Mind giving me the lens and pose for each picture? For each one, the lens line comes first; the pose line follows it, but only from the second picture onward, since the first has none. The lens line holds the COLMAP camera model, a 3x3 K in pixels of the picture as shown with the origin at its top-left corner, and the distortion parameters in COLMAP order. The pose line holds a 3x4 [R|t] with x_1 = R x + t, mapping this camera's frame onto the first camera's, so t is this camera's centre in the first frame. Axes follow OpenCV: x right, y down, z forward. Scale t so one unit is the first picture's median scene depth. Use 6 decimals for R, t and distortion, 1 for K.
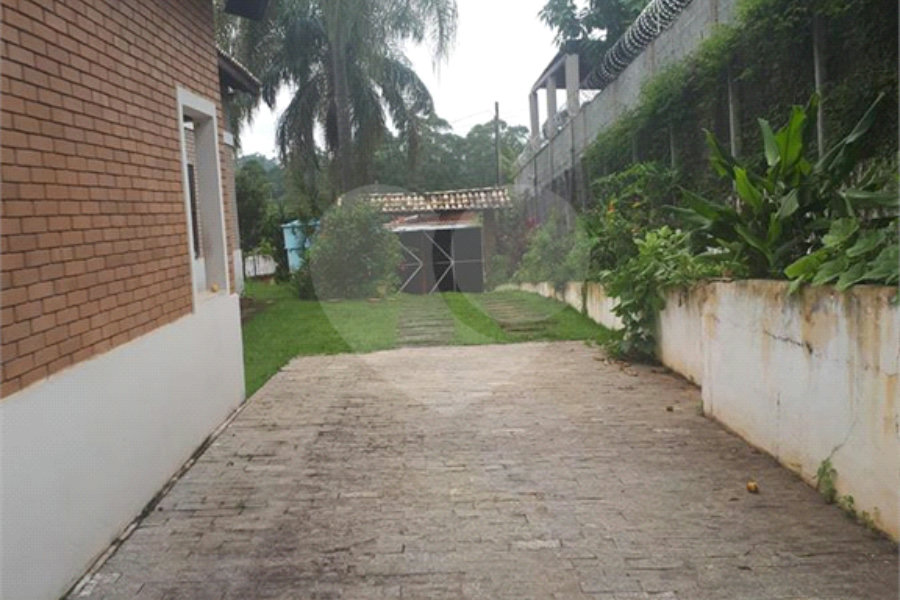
lens RADIAL K [[812.5, 0, 450.0], [0, 812.5, 300.0], [0, 0, 1]] dist [0.005021, -0.000107]
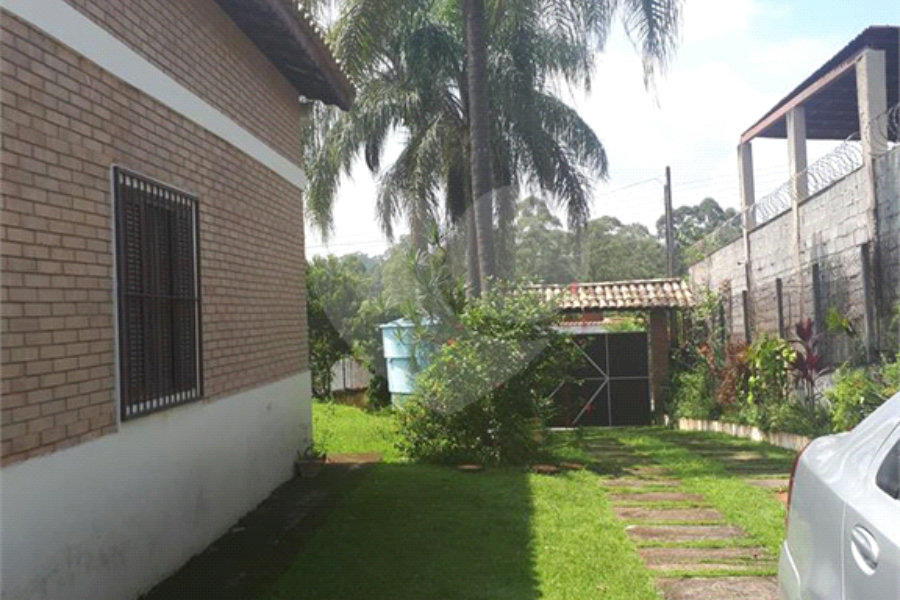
lens RADIAL K [[812.5, 0, 450.0], [0, 812.5, 300.0], [0, 0, 1]] dist [0.005021, -0.000107]
pose [[0.992794, 0.015781, -0.118792, -0.053094], [-0.029636, 0.992832, -0.115784, -0.028275], [0.116114, 0.118470, 0.986145, 0.256491]]
